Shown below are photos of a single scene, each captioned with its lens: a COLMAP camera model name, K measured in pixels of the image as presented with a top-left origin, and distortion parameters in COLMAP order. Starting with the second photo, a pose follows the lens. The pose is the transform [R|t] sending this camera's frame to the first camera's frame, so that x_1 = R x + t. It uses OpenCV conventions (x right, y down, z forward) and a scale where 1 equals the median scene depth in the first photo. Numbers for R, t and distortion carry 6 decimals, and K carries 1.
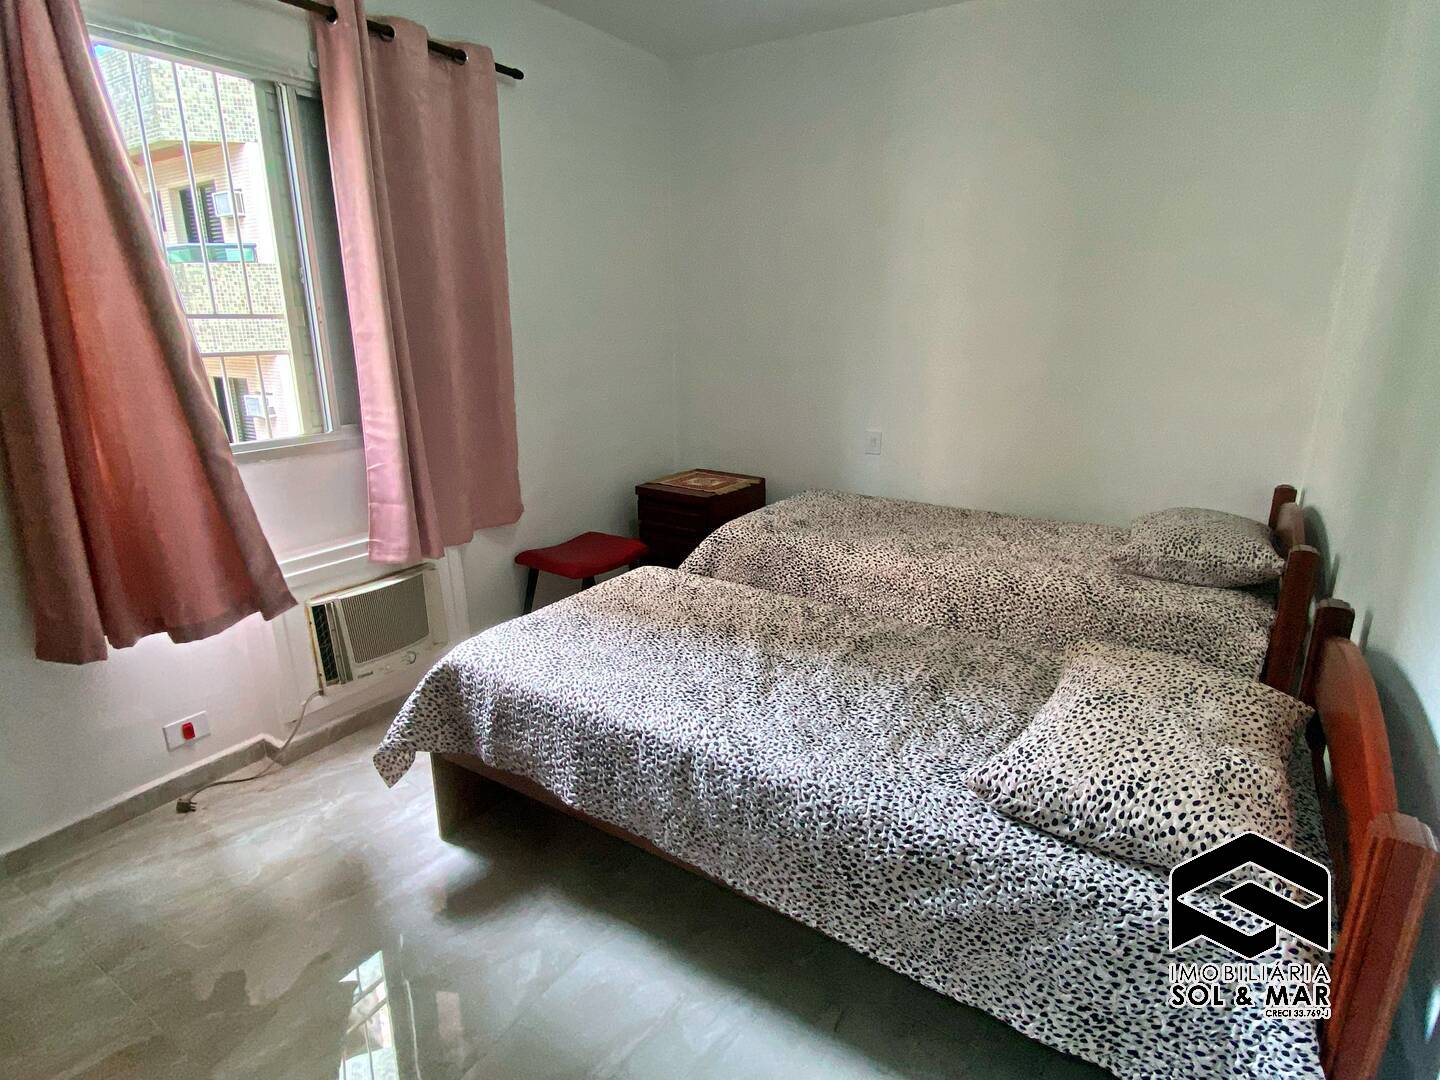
lens RADIAL K [[766.2, 0, 720.0], [0, 766.2, 540.0], [0, 0, 1]] dist [0.059050, -0.030065]
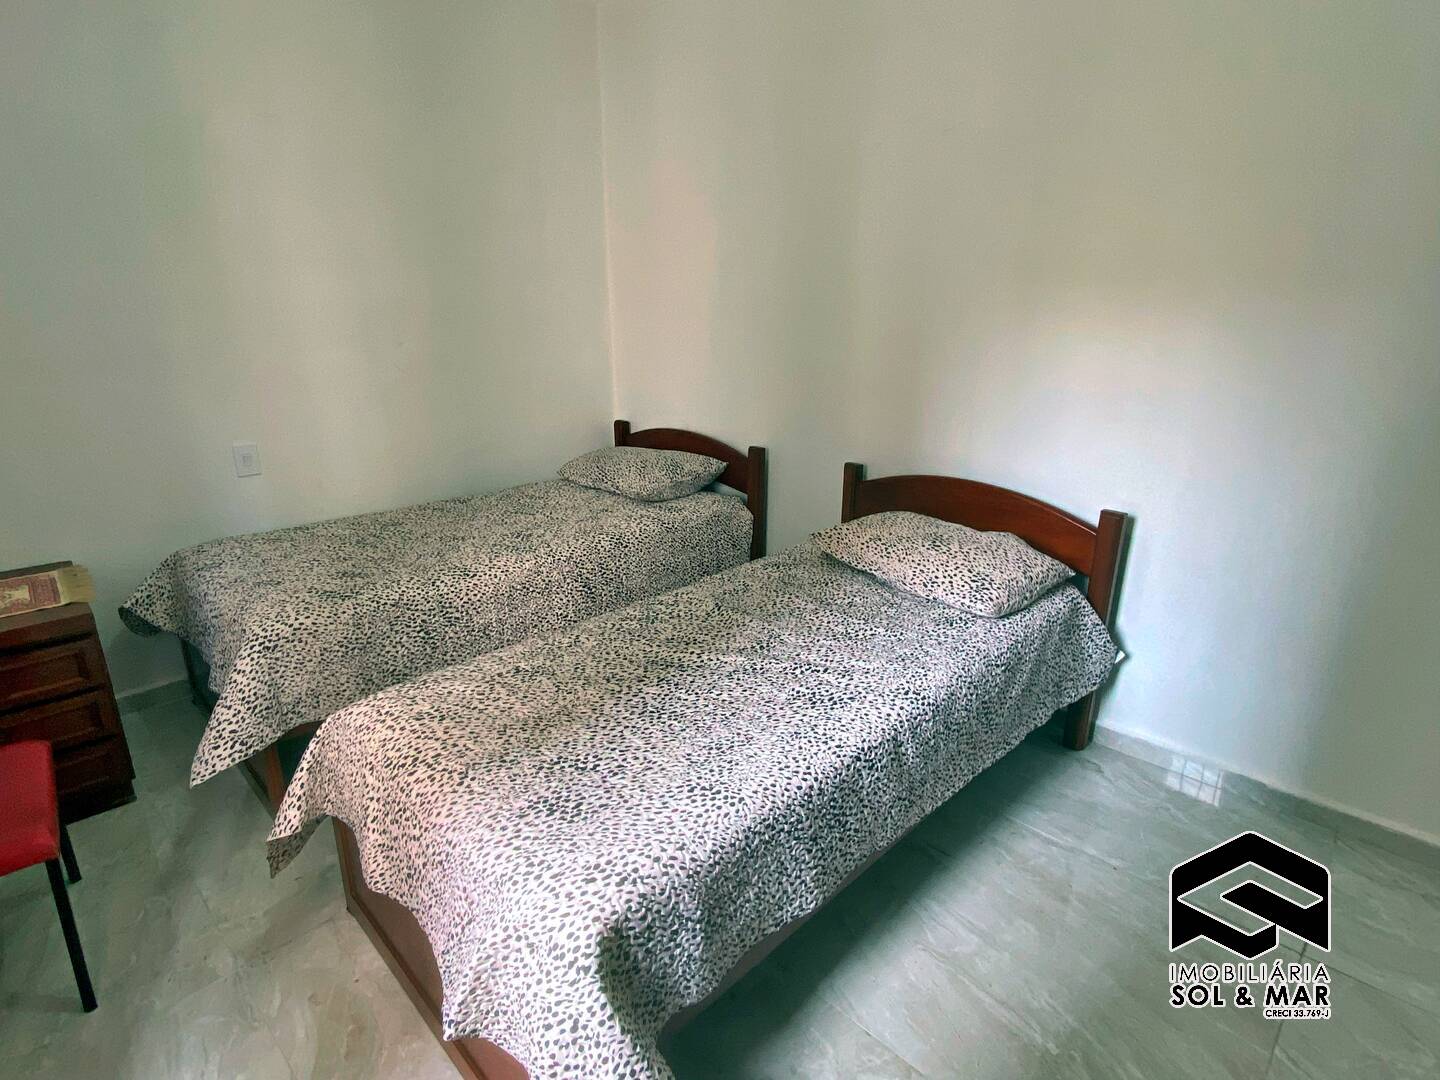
lens RADIAL K [[766.2, 0, 720.0], [0, 766.2, 540.0], [0, 0, 1]] dist [0.059050, -0.030065]
pose [[0.202861, -0.299583, 0.932254, -0.821299], [0.264155, 0.933496, 0.242502, -0.228003], [-0.942905, 0.197066, 0.268507, 0.772593]]
